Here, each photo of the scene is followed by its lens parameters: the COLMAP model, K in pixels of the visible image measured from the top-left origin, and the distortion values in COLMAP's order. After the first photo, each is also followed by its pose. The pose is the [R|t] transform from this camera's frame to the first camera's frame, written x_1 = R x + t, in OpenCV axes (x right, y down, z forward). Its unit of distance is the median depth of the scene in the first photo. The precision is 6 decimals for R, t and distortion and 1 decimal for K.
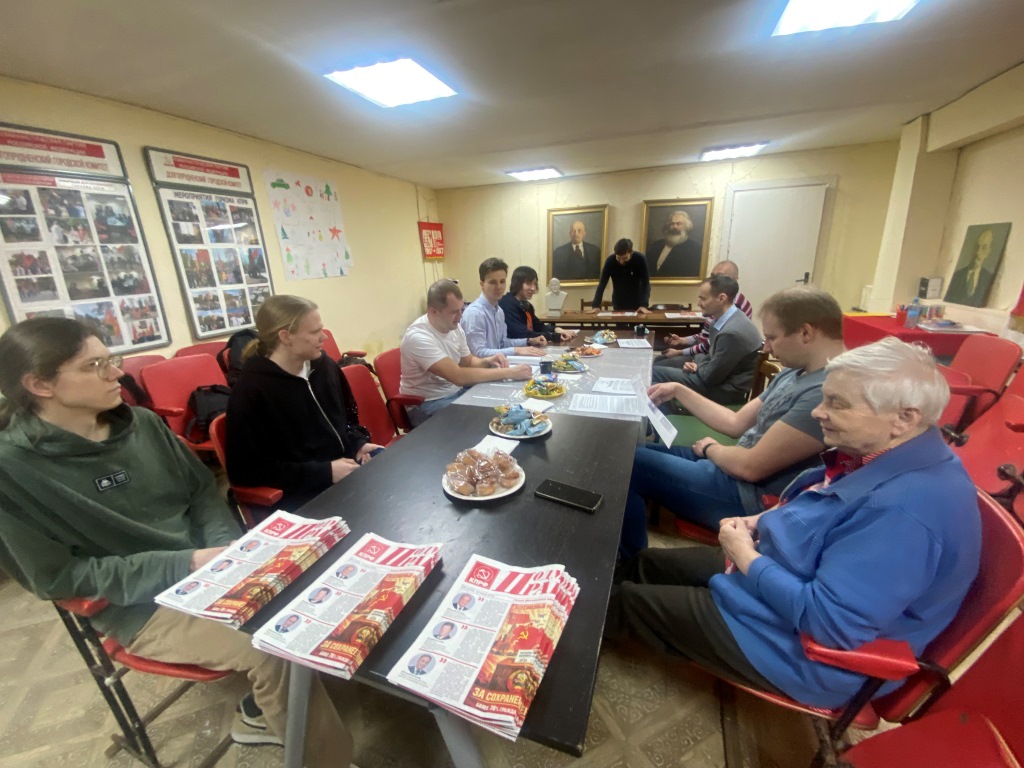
lens RADIAL K [[416.1, 0, 511.0], [0, 416.1, 386.3], [0, 0, 1]] dist [0.000659, -0.011559]
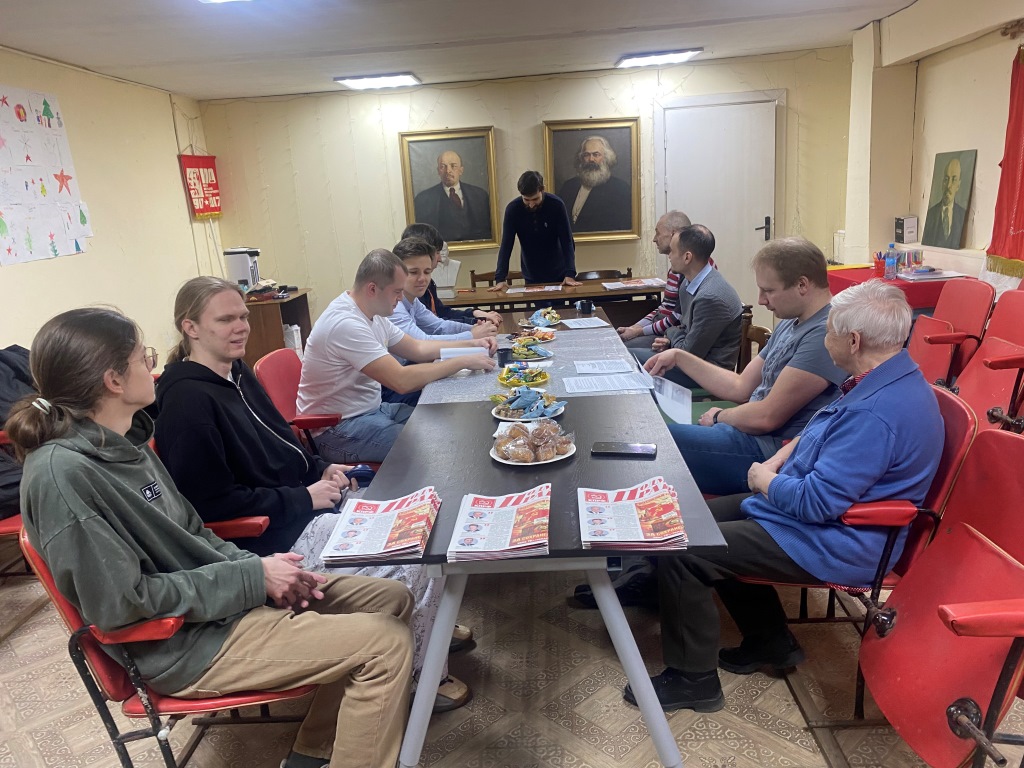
lens RADIAL K [[775.4, 0, 509.6], [0, 775.4, 384.4], [0, 0, 1]] dist [0.026344, -0.031490]
pose [[0.953299, -0.098133, 0.285642, -0.215500], [0.117400, 0.991770, -0.051083, 0.054562], [-0.278278, 0.082232, 0.956974, -0.249762]]
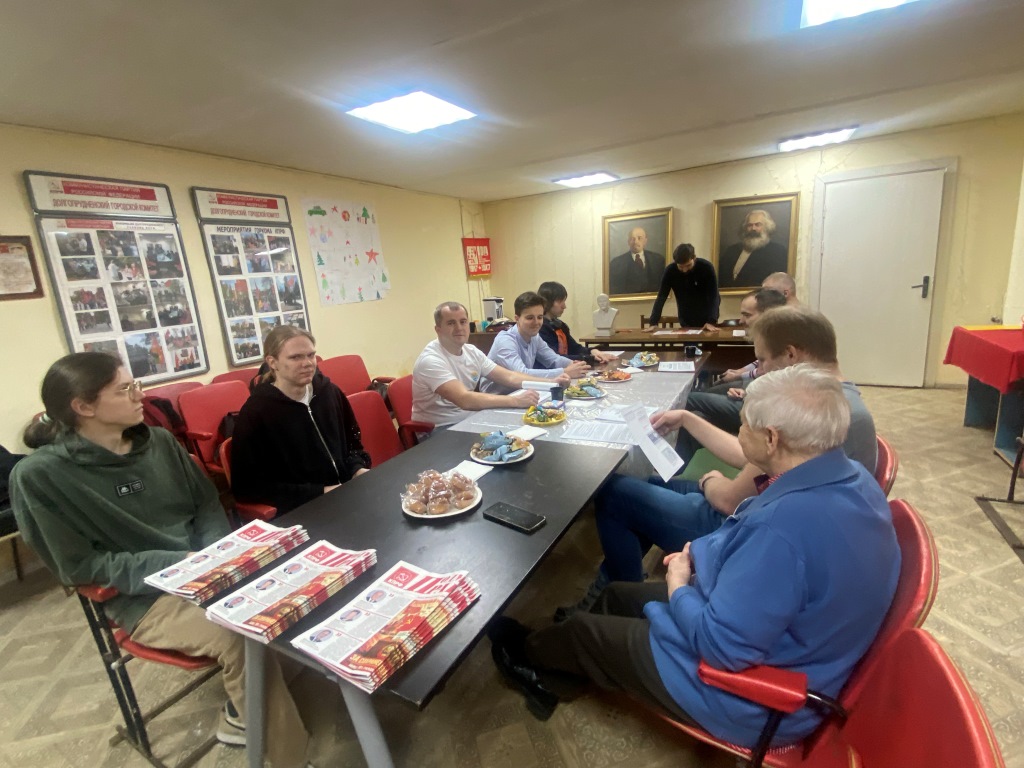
lens RADIAL K [[488.1, 0, 509.9], [0, 488.1, 386.9], [0, 0, 1]] dist [0.007753, -0.014095]
pose [[0.986492, -0.002300, -0.163793, 0.105572], [-0.007711, 0.998141, -0.060459, 0.004611], [0.163627, 0.060905, 0.984640, -0.067853]]
